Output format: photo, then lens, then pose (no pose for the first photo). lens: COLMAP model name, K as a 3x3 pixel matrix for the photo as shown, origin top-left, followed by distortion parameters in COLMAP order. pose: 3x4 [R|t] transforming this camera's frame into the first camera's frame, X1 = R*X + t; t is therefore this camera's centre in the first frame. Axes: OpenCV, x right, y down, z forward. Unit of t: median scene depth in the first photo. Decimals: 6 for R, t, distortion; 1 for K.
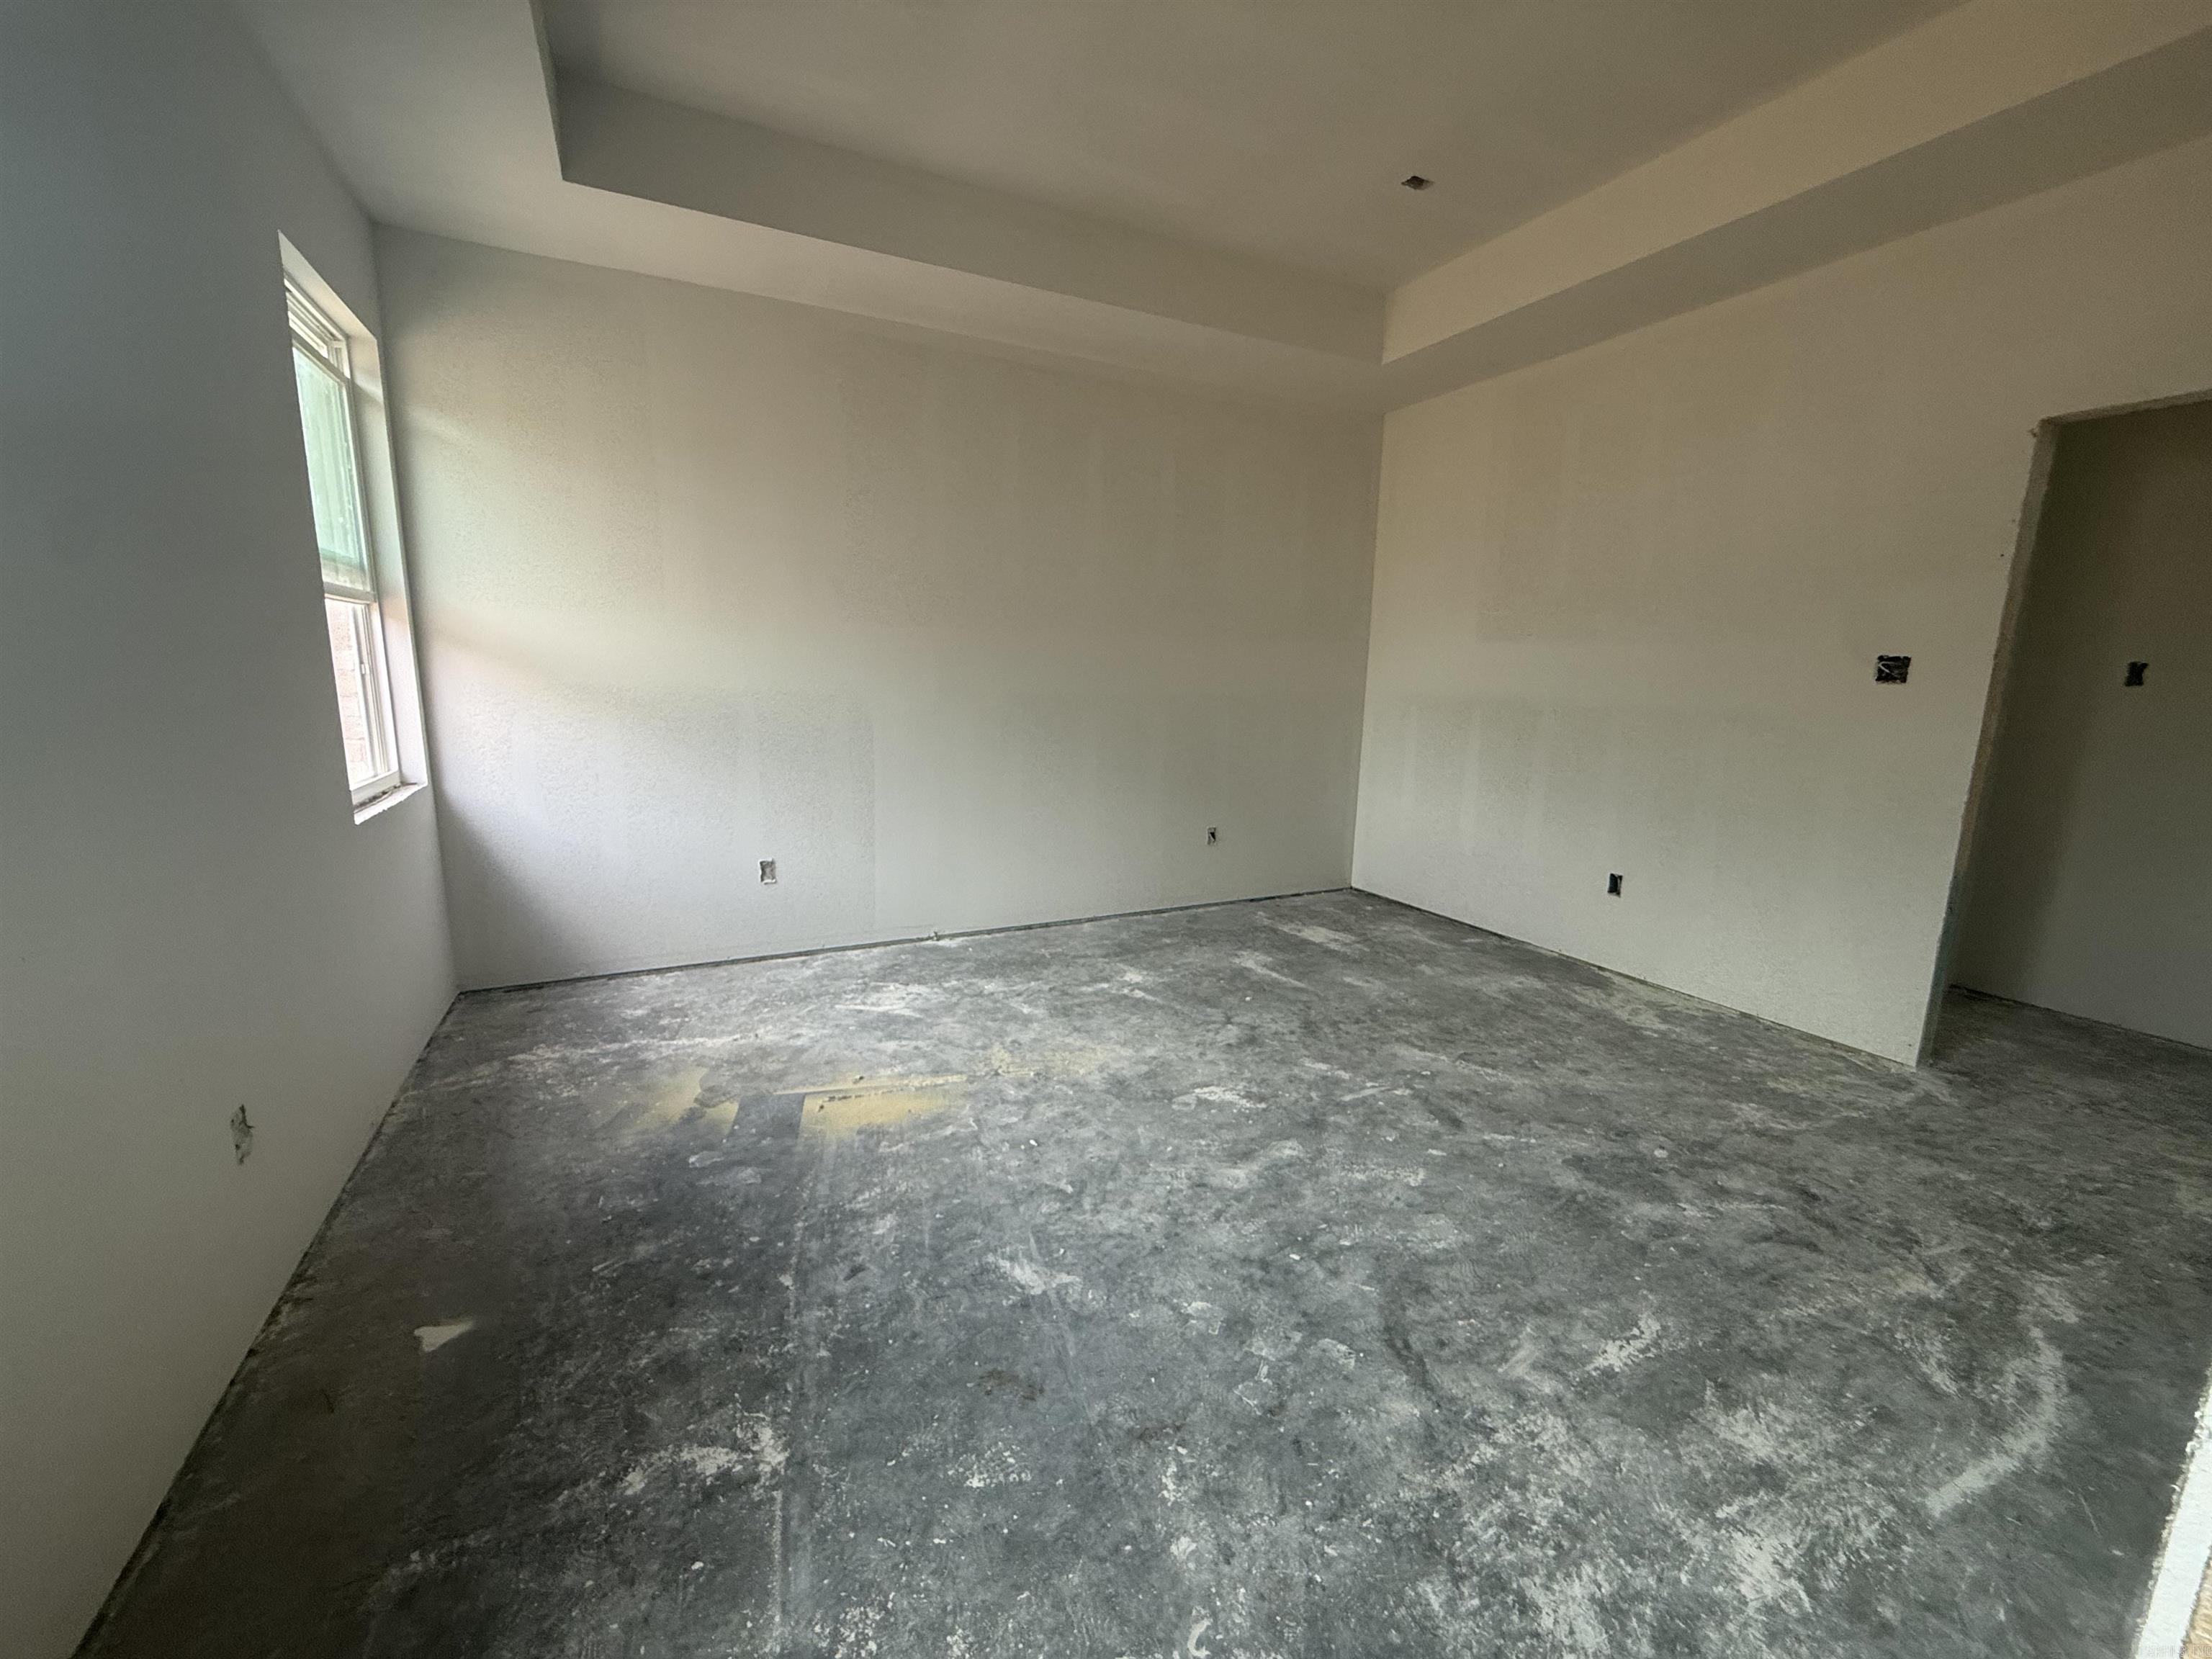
lens RADIAL K [[887.8, 0, 1106.0], [0, 887.8, 829.5], [0, 0, 1]] dist [-0.000777, 0.000505]
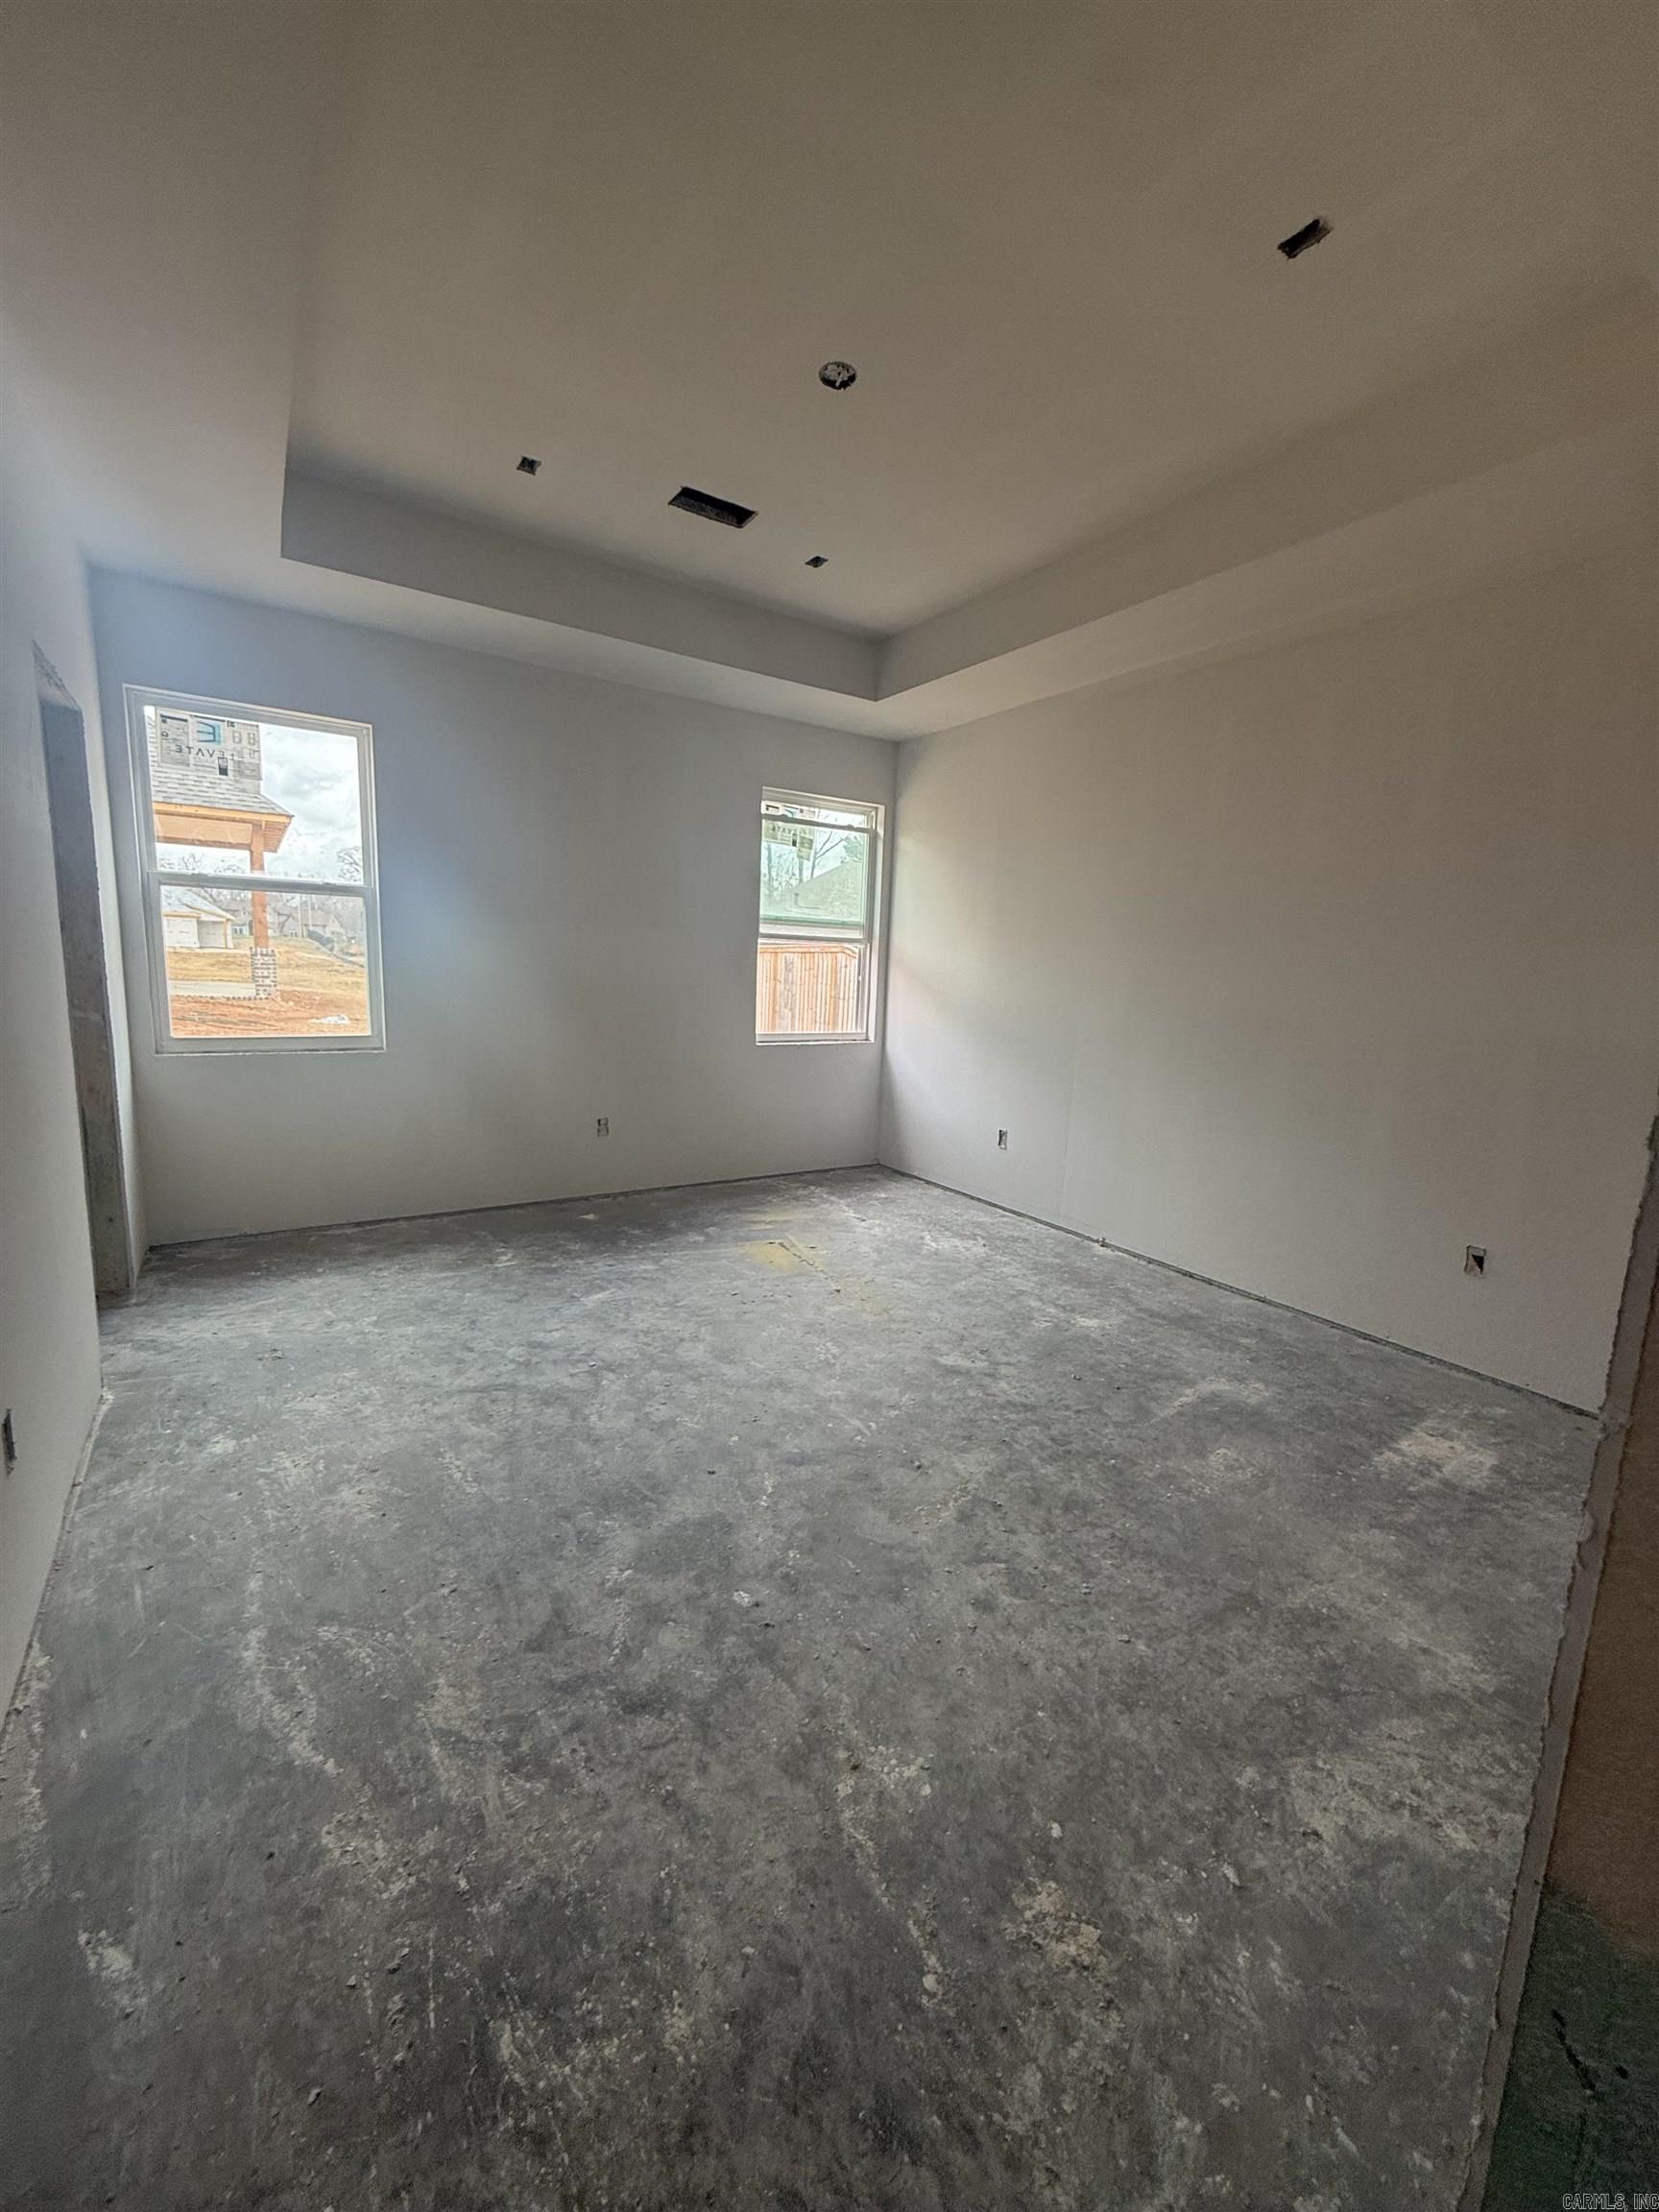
lens RADIAL K [[887.8, 0, 829.5], [0, 887.8, 1106.0], [0, 0, 1]] dist [-0.000777, 0.000505]
pose [[0.111126, 0.141081, -0.983741, 1.049389], [-0.212946, 0.970262, 0.115093, -0.115685], [0.970724, 0.196694, 0.137864, 0.704257]]
